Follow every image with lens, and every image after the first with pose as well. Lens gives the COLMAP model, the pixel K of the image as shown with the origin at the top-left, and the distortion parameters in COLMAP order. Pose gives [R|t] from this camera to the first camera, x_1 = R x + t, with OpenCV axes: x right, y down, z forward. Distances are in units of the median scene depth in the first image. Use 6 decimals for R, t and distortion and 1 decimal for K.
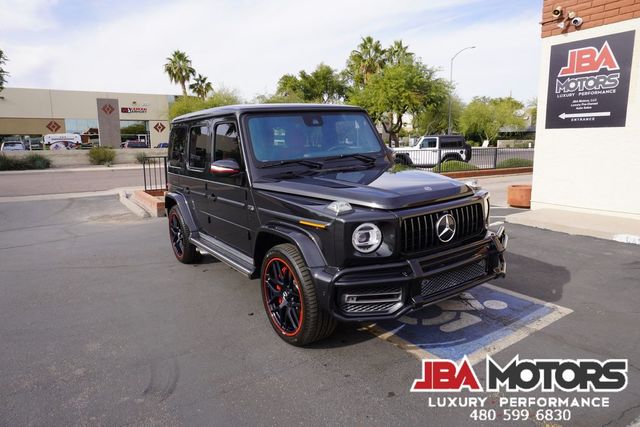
lens RADIAL K [[425.0, 0, 320.0], [0, 425.0, 213.5], [0, 0, 1]] dist [-0.051782, 0.035873]
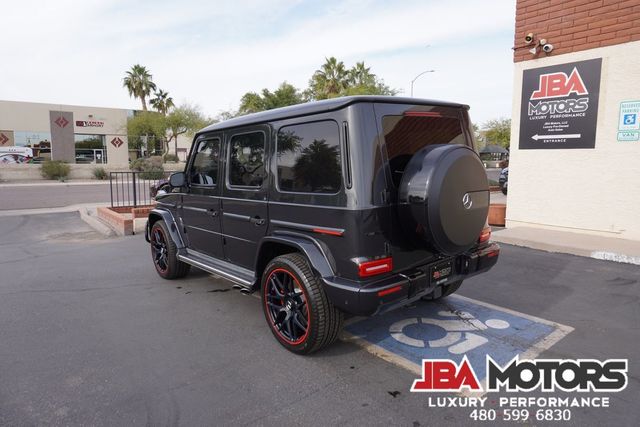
lens RADIAL K [[425.0, 0, 320.0], [0, 425.0, 213.5], [0, 0, 1]] dist [-0.051782, 0.035873]
pose [[0.995583, 0.003182, 0.093834, -0.043696], [0.000768, 0.999116, -0.042037, -0.000770], [-0.093885, 0.041923, 0.994700, 0.021015]]
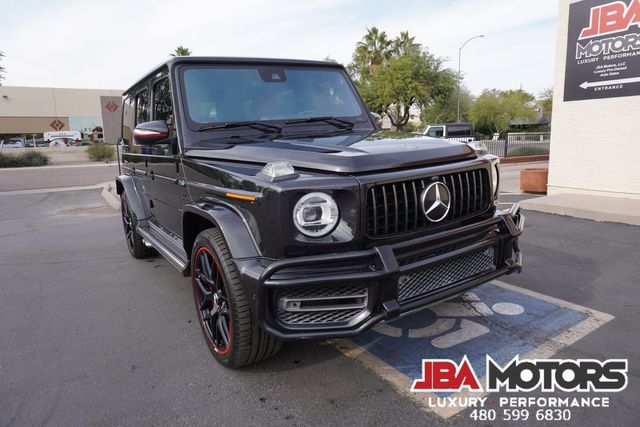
lens RADIAL K [[424.5, 0, 320.0], [0, 424.5, 213.5], [0, 0, 1]] dist [-0.055560, 0.033468]
pose [[0.999675, -0.010352, -0.023304, 0.047059], [0.010501, 0.999925, 0.006266, 0.018154], [0.023237, -0.006509, 0.999709, 0.114791]]
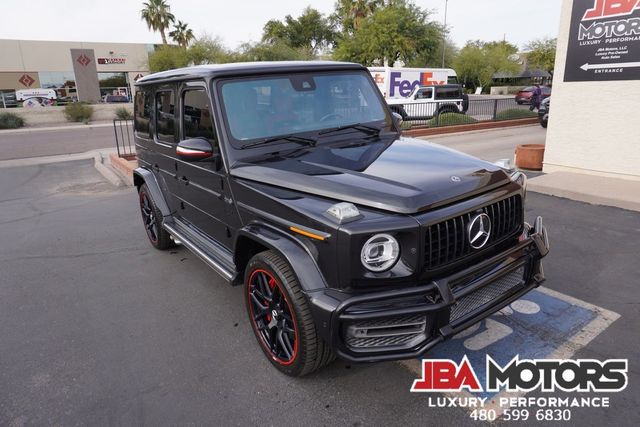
lens RADIAL K [[423.6, 0, 320.0], [0, 423.6, 213.5], [0, 0, 1]] dist [-0.046469, 0.027089]
pose [[0.999525, -0.023029, 0.020489, -0.003561], [0.020480, 0.992926, 0.116958, -0.035871], [-0.023037, -0.116483, 0.992925, 0.093926]]
